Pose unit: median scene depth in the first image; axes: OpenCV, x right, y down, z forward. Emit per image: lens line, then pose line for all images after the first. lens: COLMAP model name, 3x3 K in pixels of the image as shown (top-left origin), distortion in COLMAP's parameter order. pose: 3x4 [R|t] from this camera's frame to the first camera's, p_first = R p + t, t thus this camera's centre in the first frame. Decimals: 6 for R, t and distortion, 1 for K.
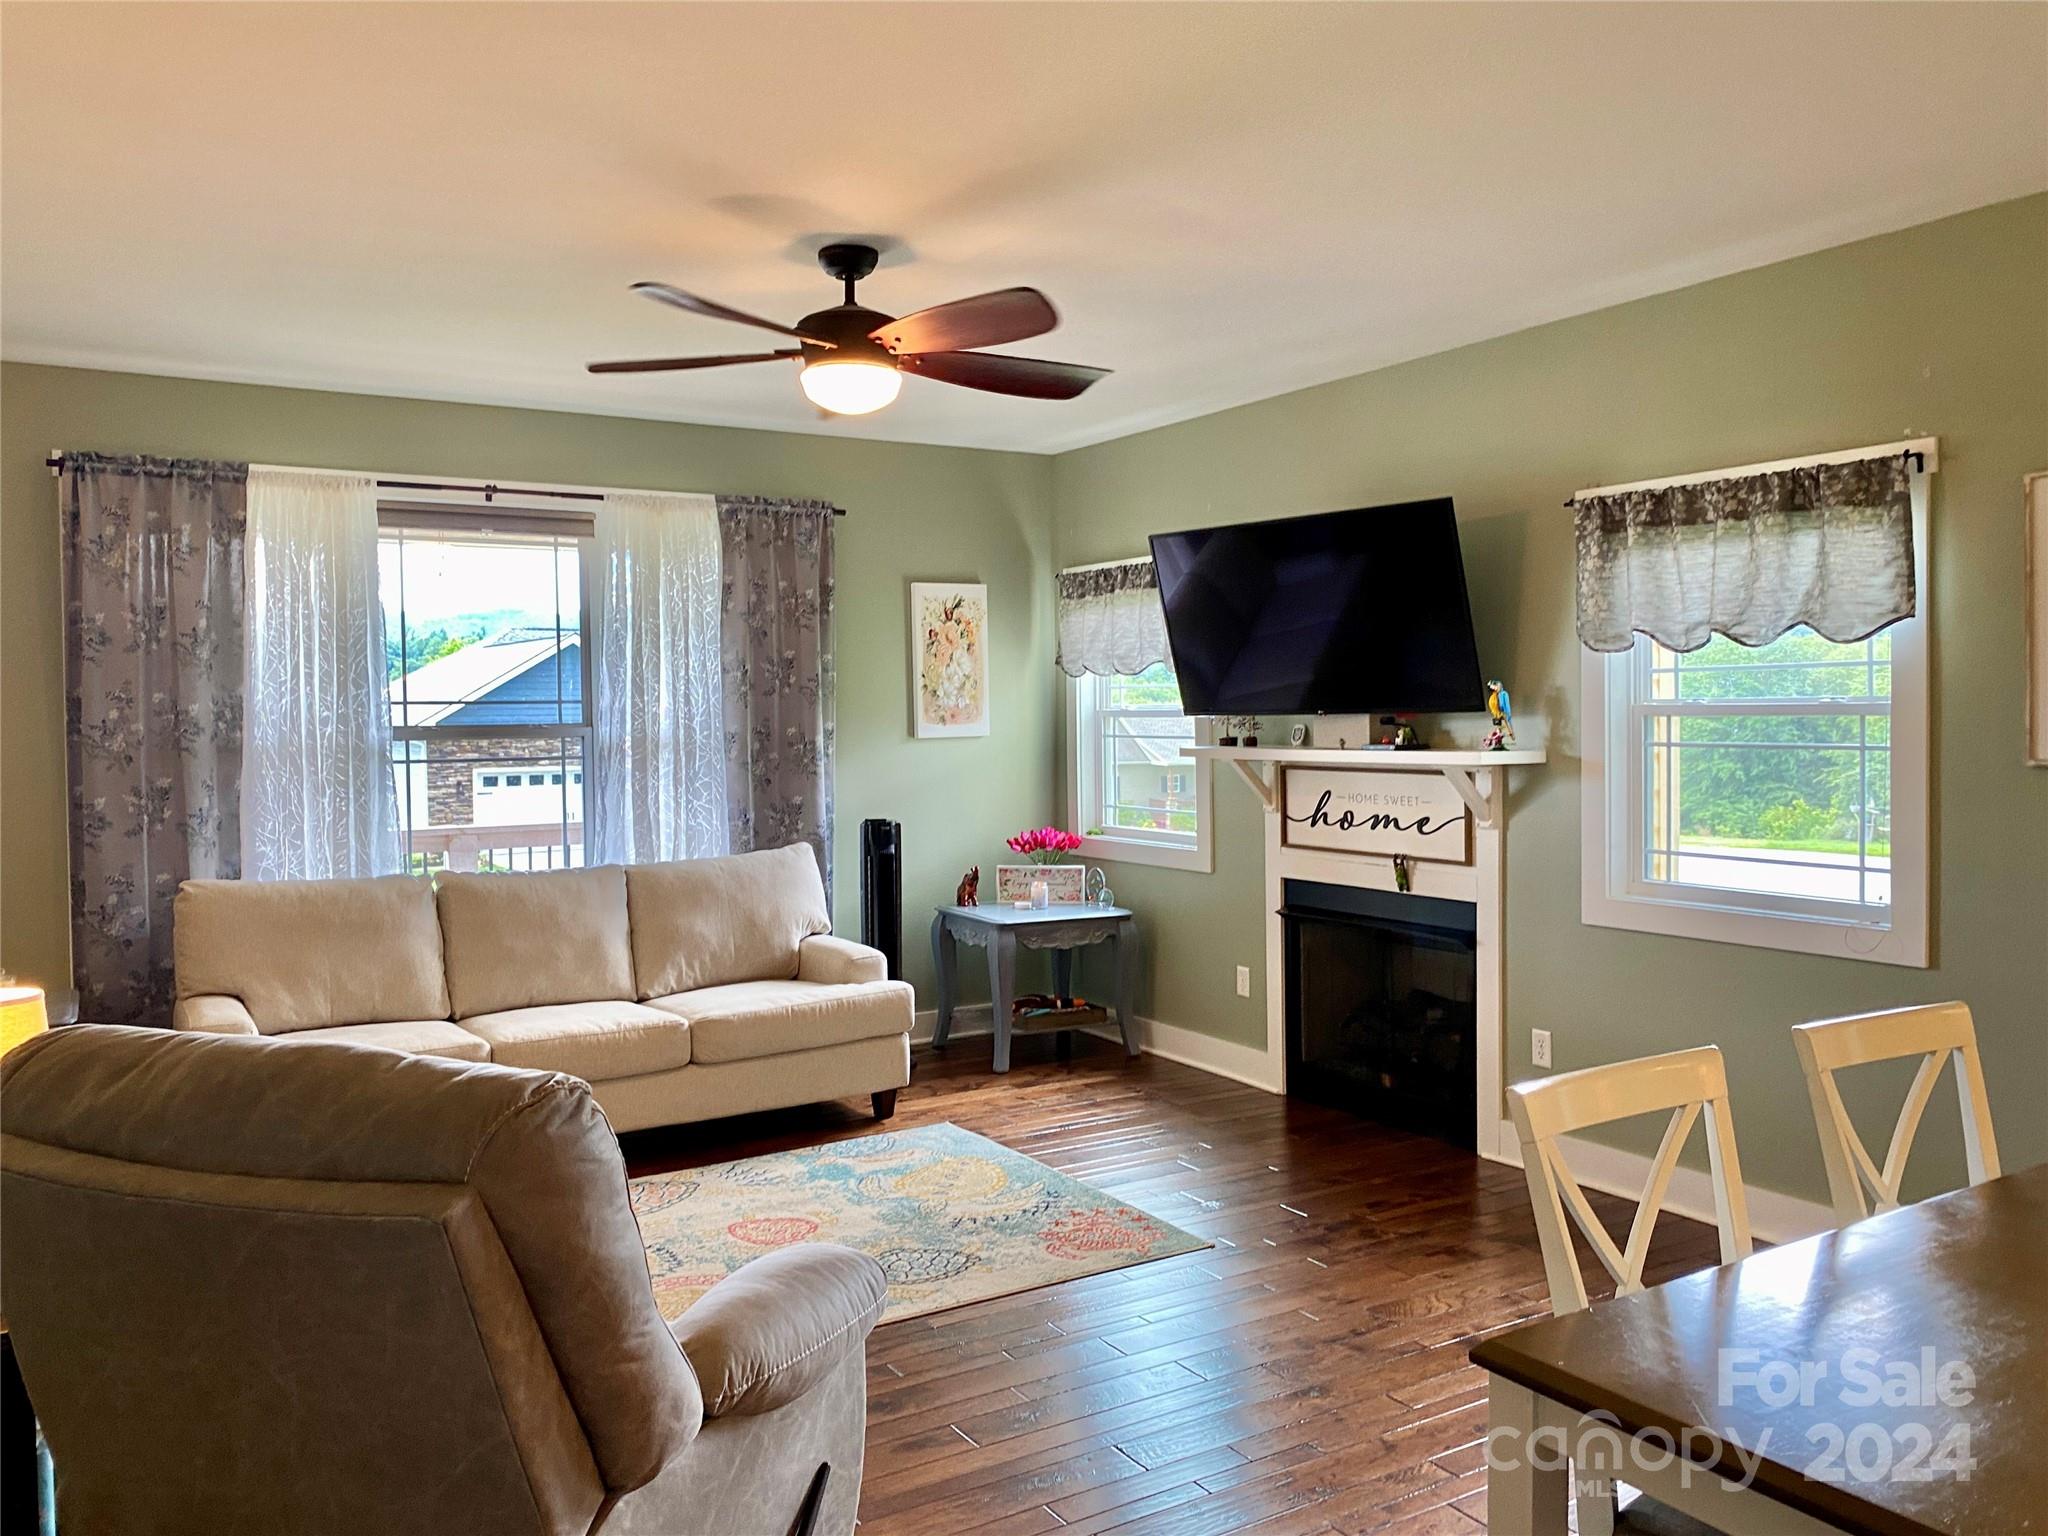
lens RADIAL K [[1575.3, 0, 1020.9], [0, 1575.3, 752.8], [0, 0, 1]] dist [0.130671, -0.167827]
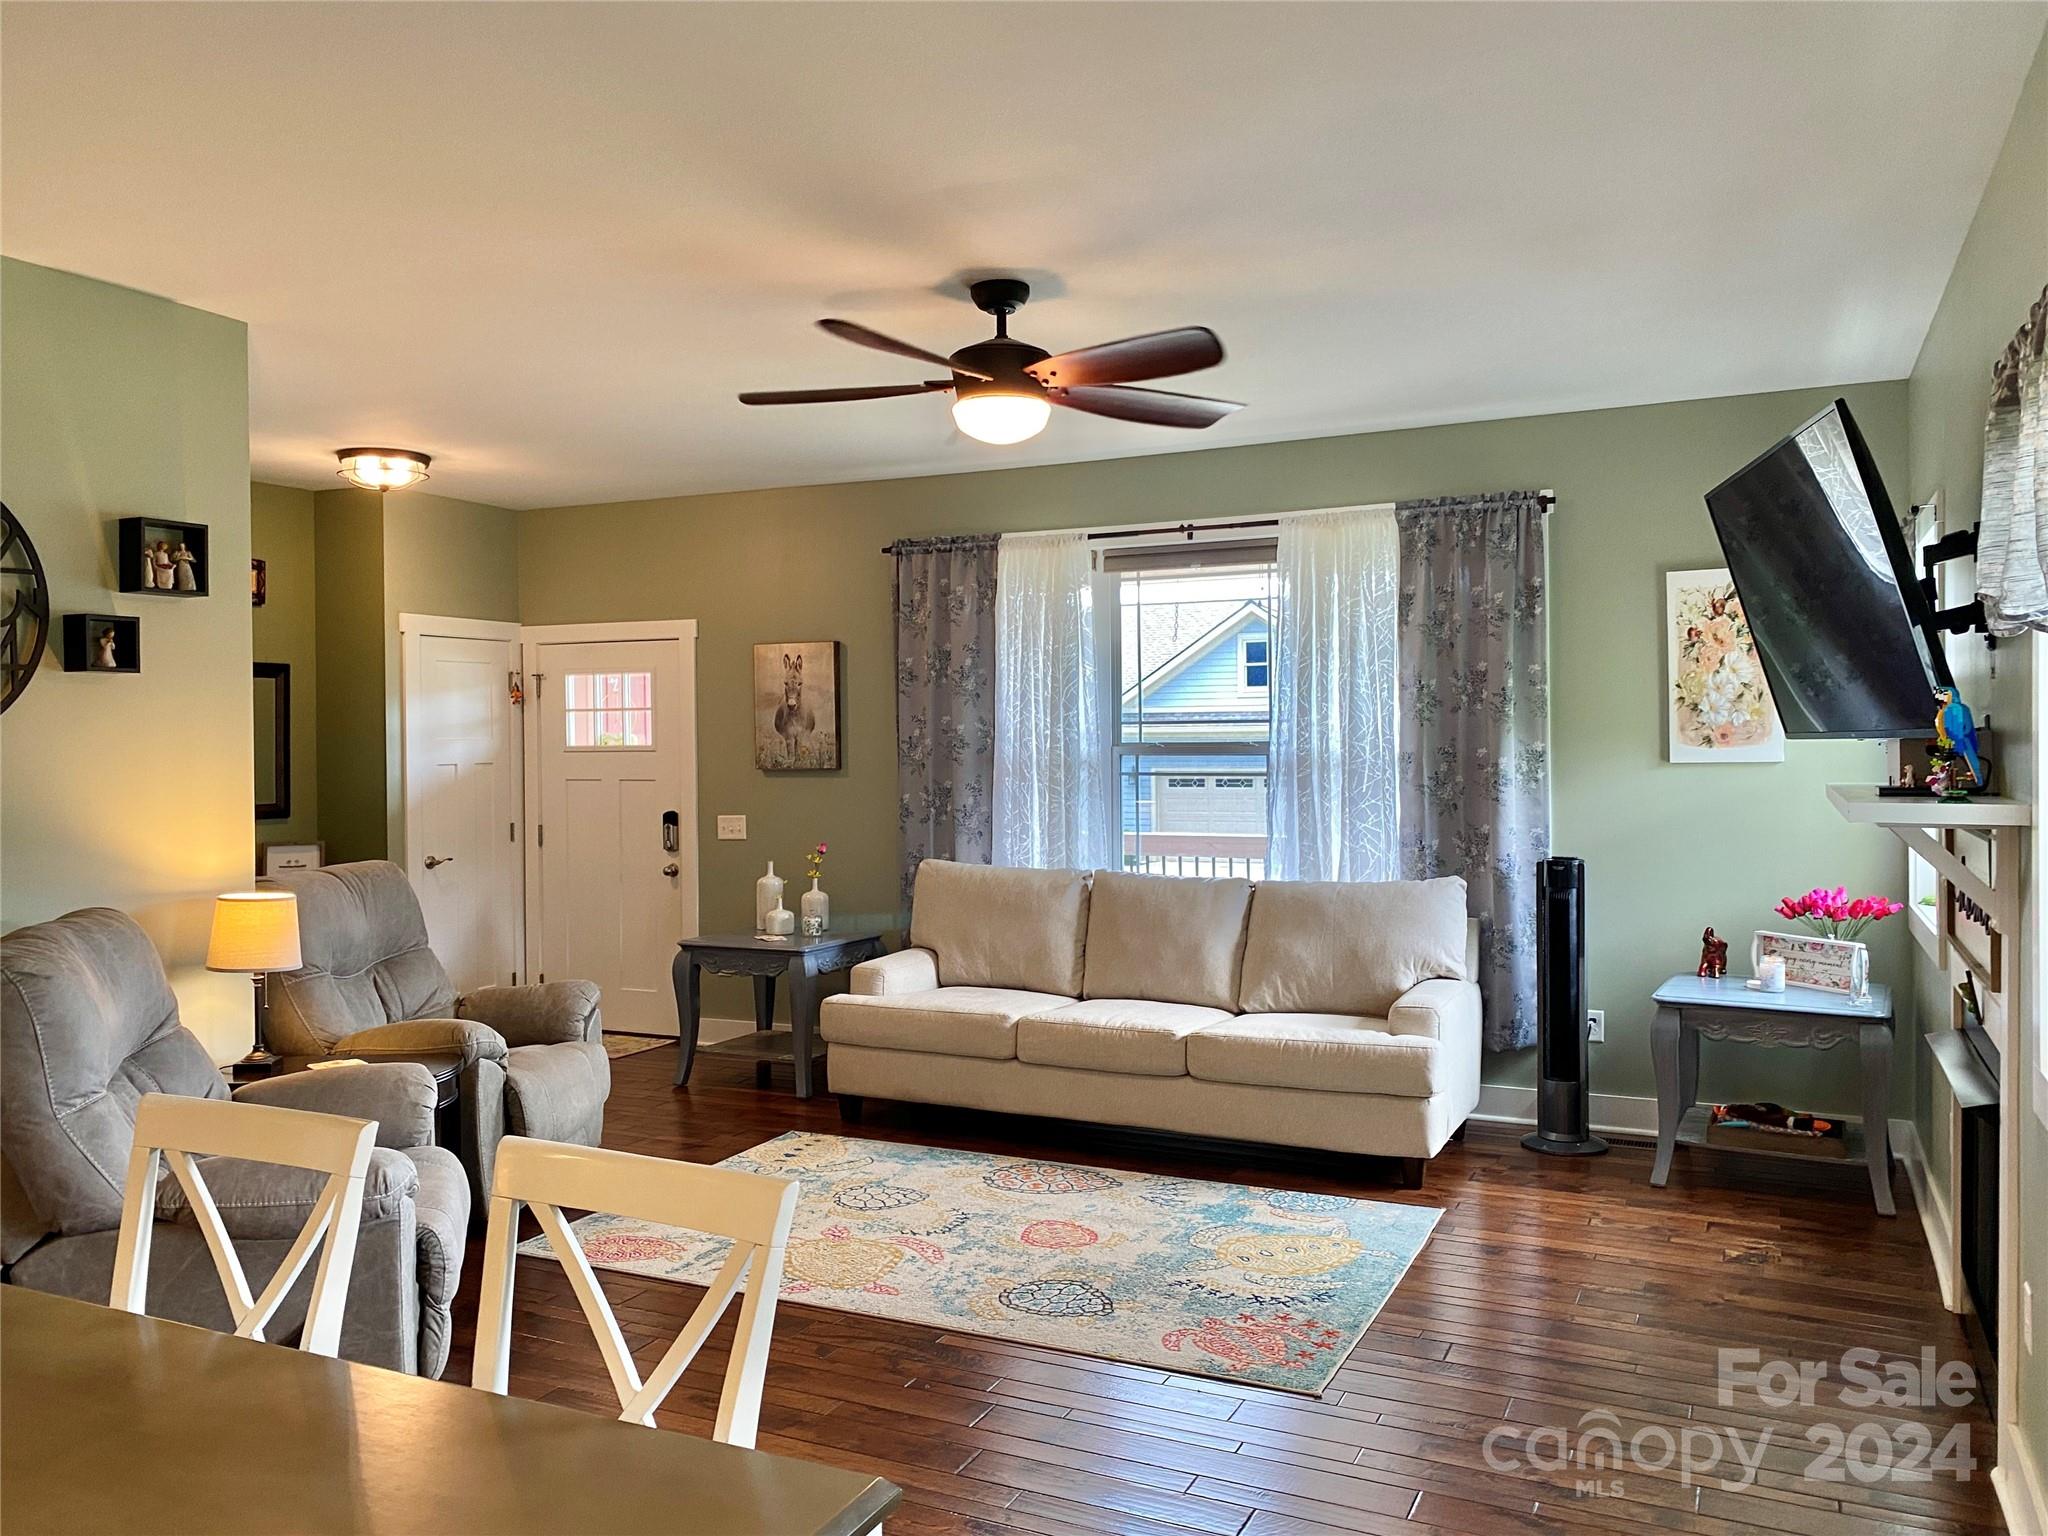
lens RADIAL K [[1575.3, 0, 1020.9], [0, 1575.3, 752.8], [0, 0, 1]] dist [0.130671, -0.167827]
pose [[0.543750, 0.011885, -0.839163, 0.550681], [-0.024214, 0.999706, -0.001531, -0.006324], [0.838898, 0.021152, 0.543878, 0.334906]]
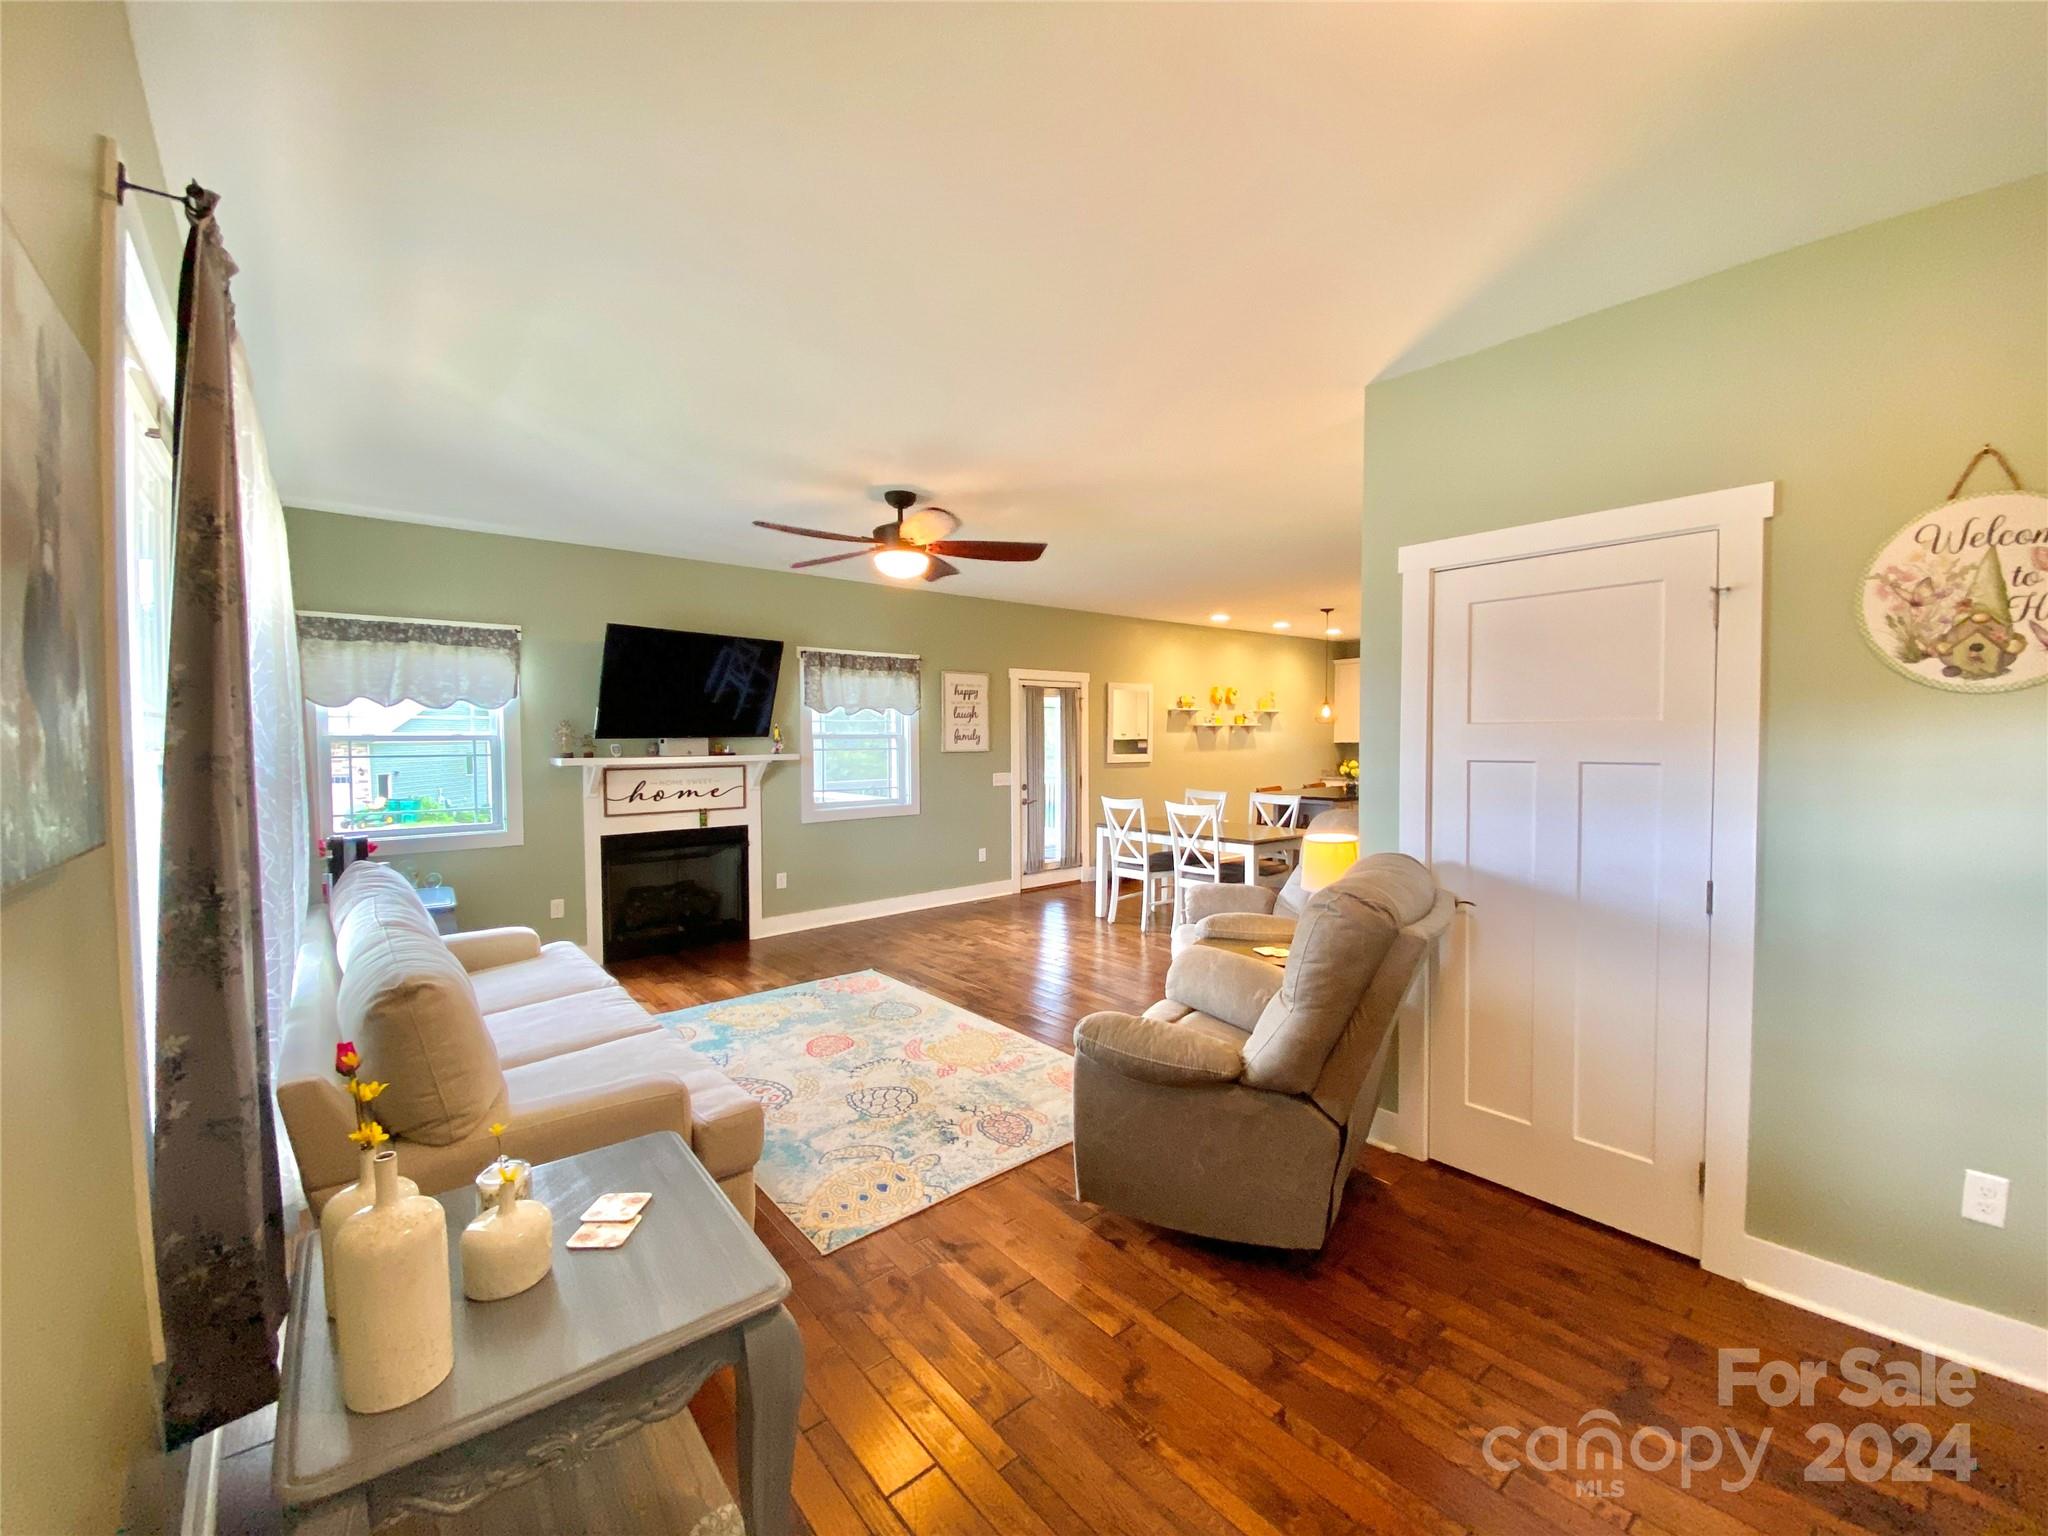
lens RADIAL K [[835.6, 0, 1024.0], [0, 835.6, 768.0], [0, 0, 1]] dist [0.012351, -0.015218]
pose [[-0.154105, -0.027435, 0.987674, -0.829351], [0.034418, 0.998859, 0.033116, -0.007179], [-0.987455, 0.039097, -0.152985, 0.740013]]
